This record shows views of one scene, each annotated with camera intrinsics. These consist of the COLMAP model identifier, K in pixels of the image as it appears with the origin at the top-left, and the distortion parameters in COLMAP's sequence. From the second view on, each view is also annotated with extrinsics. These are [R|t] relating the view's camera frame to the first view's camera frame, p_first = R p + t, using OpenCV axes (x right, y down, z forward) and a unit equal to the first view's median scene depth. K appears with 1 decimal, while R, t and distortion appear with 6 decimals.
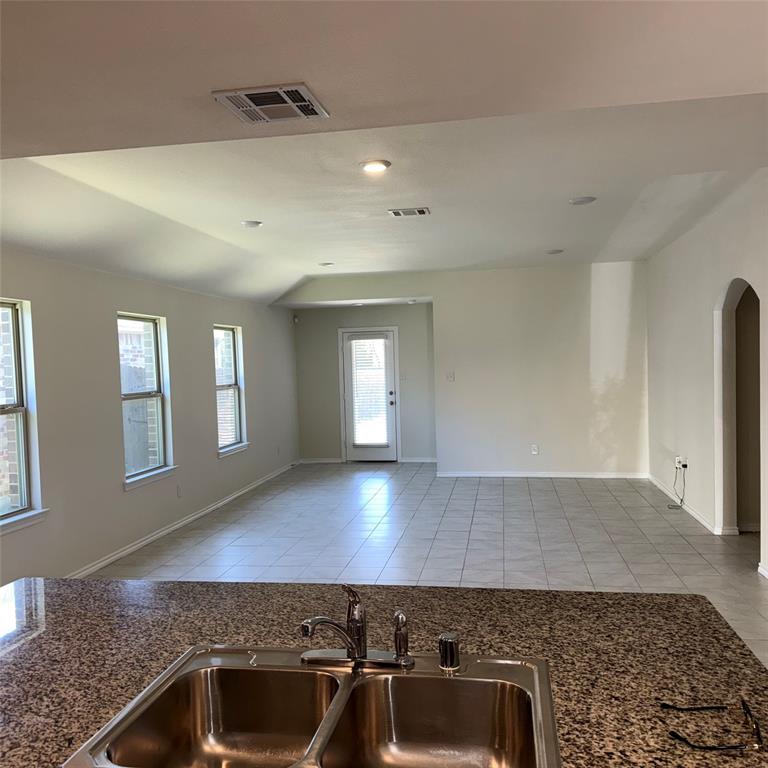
lens RADIAL K [[716.8, 0, 385.8], [0, 716.8, 393.5], [0, 0, 1]] dist [0.101022, -0.163765]
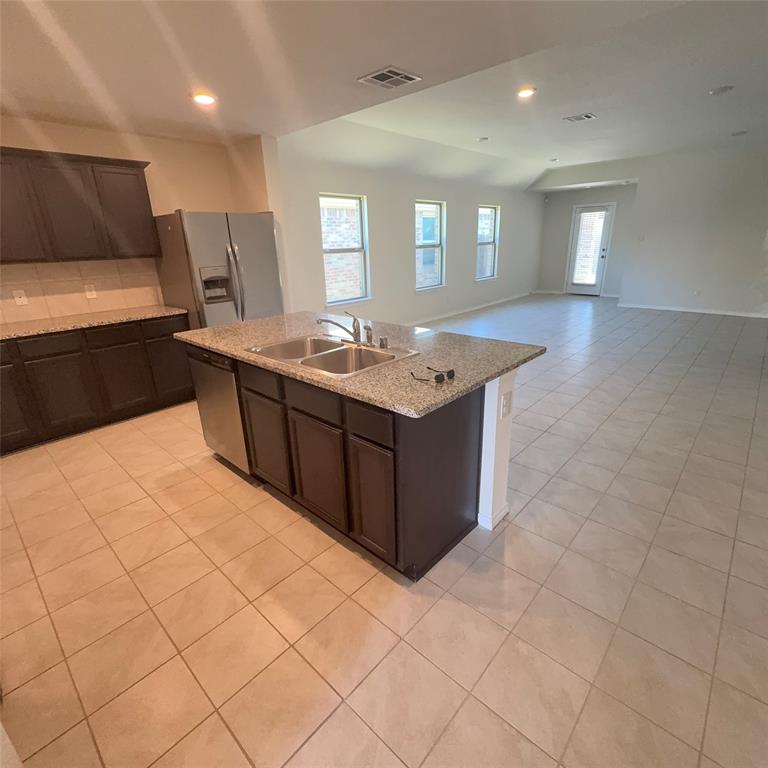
lens RADIAL K [[407.0, 0, 384.0], [0, 407.0, 384.0], [0, 0, 1]] dist [0.000499, -0.000295]
pose [[0.839055, 0.187682, -0.510649, 0.531357], [-0.020570, 0.948885, 0.314952, 0.034684], [0.543658, -0.253758, 0.800027, -0.089000]]
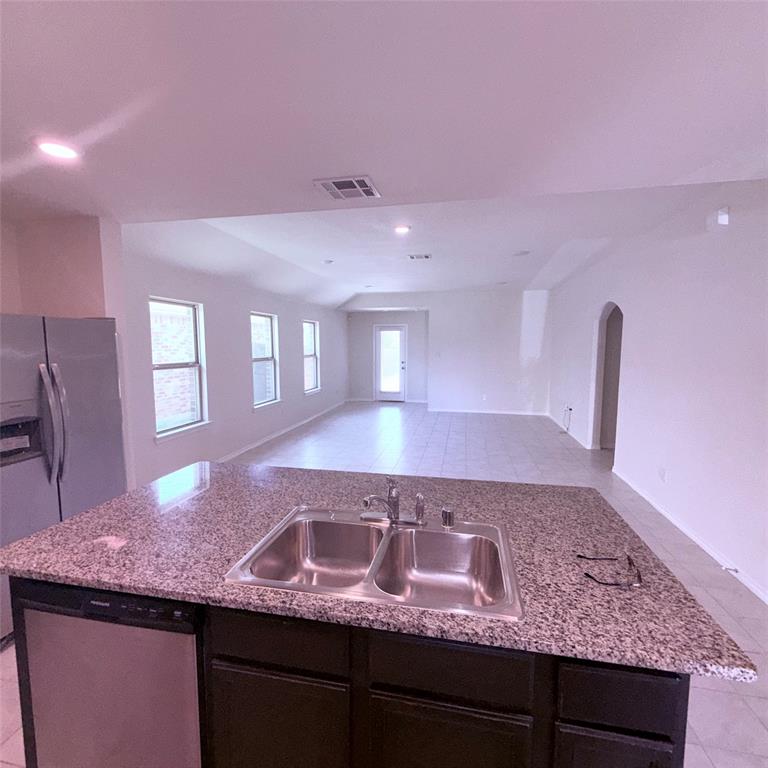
lens RADIAL K [[407.0, 0, 384.0], [0, 407.0, 384.0], [0, 0, 1]] dist [0.000499, -0.000295]
pose [[0.998979, 0.033232, -0.030608, -0.028039], [-0.031535, 0.998025, 0.054334, -0.001432], [0.032353, -0.053314, 0.998054, 0.039882]]
